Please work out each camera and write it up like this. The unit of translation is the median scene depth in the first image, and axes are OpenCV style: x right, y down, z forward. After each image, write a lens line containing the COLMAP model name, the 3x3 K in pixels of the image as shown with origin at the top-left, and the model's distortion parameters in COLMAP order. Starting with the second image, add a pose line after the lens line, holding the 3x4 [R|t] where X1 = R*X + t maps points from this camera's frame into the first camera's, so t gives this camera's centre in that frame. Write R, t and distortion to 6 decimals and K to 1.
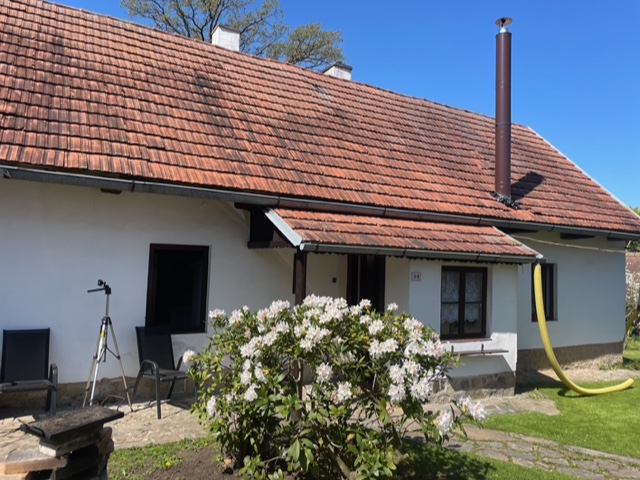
lens RADIAL K [[483.0, 0, 320.0], [0, 483.0, 240.0], [0, 0, 1]] dist [0.085997, -0.122233]
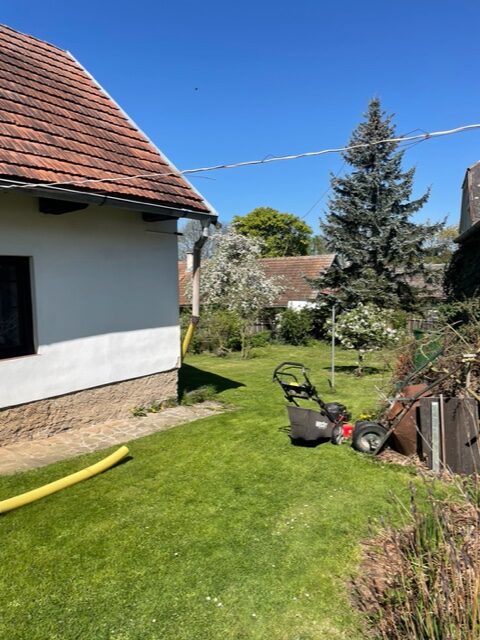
lens RADIAL K [[490.7, 0, 235.3], [0, 490.7, 321.2], [0, 0, 1]] dist [0.093909, -0.125116]
pose [[0.913540, -0.076925, 0.399409, 0.671878], [0.021383, 0.989678, 0.141703, 0.067848], [-0.406187, -0.120911, 0.905755, 0.536342]]
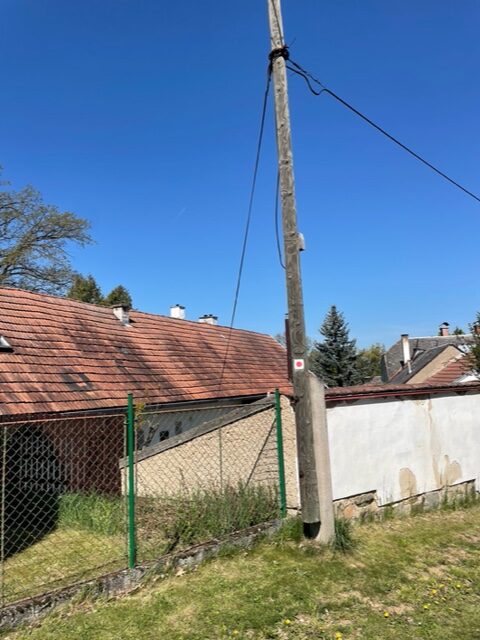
lens RADIAL K [[490.7, 0, 235.3], [0, 490.7, 321.2], [0, 0, 1]] dist [0.093909, -0.125116]
pose [[0.836225, 0.004195, 0.548371, -1.746371], [0.034831, 0.997545, -0.060745, -0.335717], [-0.547280, 0.069897, 0.834026, -1.407493]]
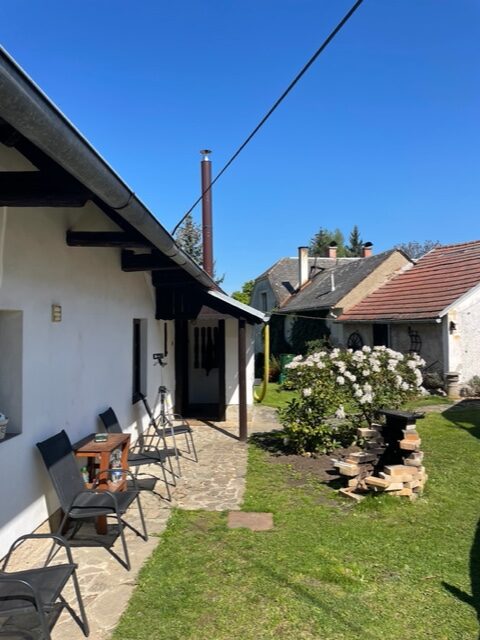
lens RADIAL K [[483.0, 0, 240.0], [0, 483.0, 320.0], [0, 0, 1]] dist [0.085997, -0.122233]
pose [[0.532842, -0.026431, 0.845802, -1.012279], [-0.015261, 0.999049, 0.040834, -0.033116], [-0.846077, -0.034665, 0.531933, 0.213810]]
